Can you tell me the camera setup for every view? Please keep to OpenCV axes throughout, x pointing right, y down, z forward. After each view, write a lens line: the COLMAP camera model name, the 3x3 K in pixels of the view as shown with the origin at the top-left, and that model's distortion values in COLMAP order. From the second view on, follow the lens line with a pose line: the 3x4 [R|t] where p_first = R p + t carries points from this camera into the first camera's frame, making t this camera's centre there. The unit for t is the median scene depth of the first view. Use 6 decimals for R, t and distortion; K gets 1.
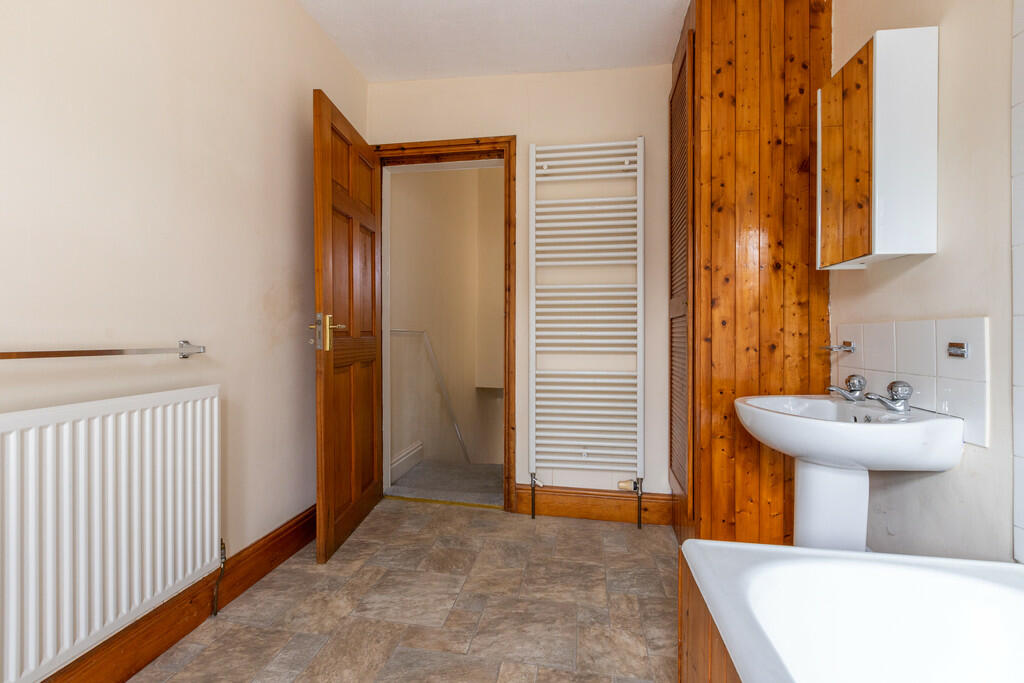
lens RADIAL K [[461.3, 0, 511.5], [0, 461.3, 338.0], [0, 0, 1]] dist [-0.001599, -0.000038]
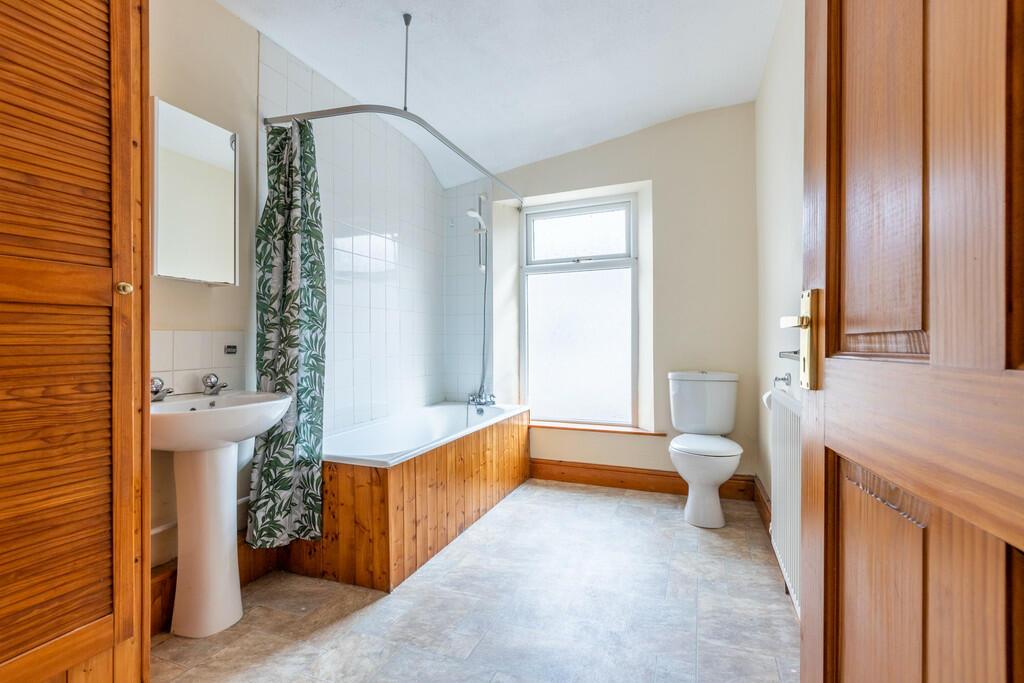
lens RADIAL K [[461.3, 0, 512.3], [0, 461.3, 341.4], [0, 0, 1]] dist [-0.001599, -0.000038]
pose [[-0.972065, 0.000127, 0.234711, -0.356668], [0.001151, 0.999990, 0.004227, -0.008388], [-0.234708, 0.004379, -0.972056, 1.950868]]
